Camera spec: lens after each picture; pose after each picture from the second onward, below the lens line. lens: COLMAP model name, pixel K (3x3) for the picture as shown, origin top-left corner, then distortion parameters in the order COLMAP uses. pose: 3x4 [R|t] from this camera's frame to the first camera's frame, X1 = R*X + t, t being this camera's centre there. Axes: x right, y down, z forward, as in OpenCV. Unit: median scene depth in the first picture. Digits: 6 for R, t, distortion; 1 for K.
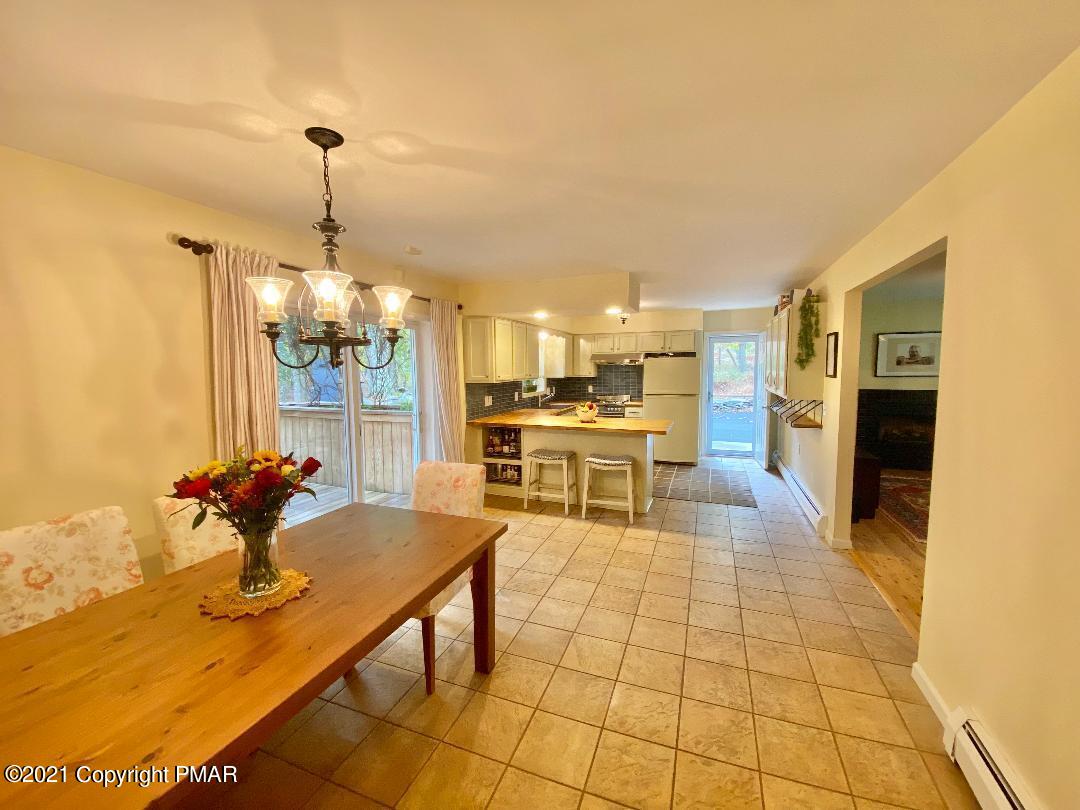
lens RADIAL K [[439.9, 0, 538.6], [0, 439.9, 402.8], [0, 0, 1]] dist [0.002825, -0.000225]
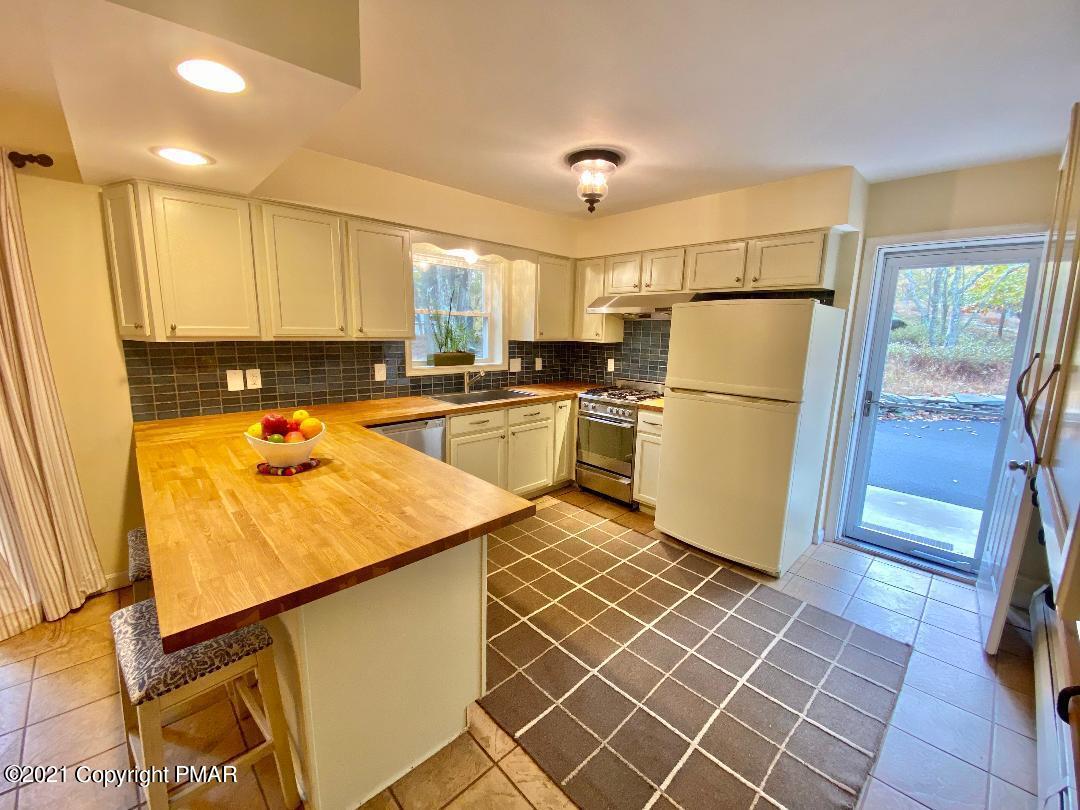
lens RADIAL K [[439.9, 0, 540.7], [0, 439.9, 402.8], [0, 0, 1]] dist [0.002825, -0.000225]
pose [[0.904765, 0.099947, -0.414018, 0.294720], [-0.065065, 0.993101, 0.097553, -0.036001], [0.420912, -0.061325, 0.905026, 0.526944]]
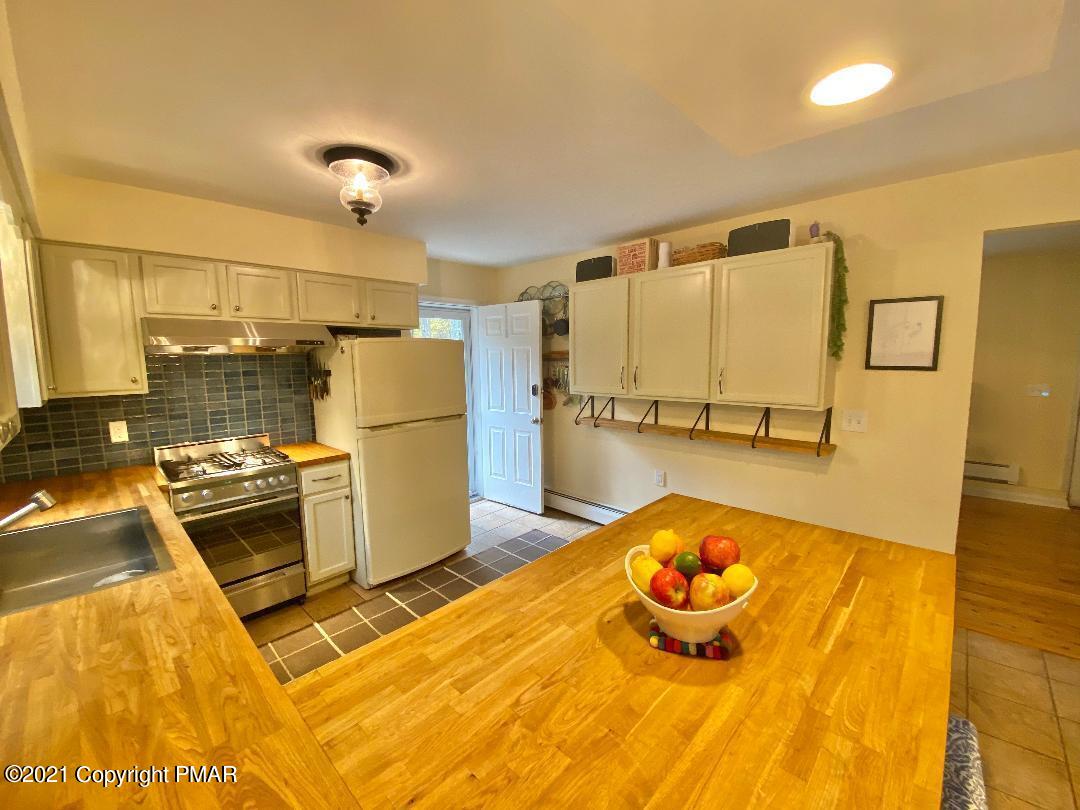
lens RADIAL K [[439.9, 0, 534.5], [0, 439.9, 404.7], [0, 0, 1]] dist [0.002825, -0.000225]
pose [[0.380826, -0.101210, 0.919091, -0.062539], [0.086213, 0.993548, 0.073687, -0.053545], [-0.920619, 0.051176, 0.387095, 0.671526]]
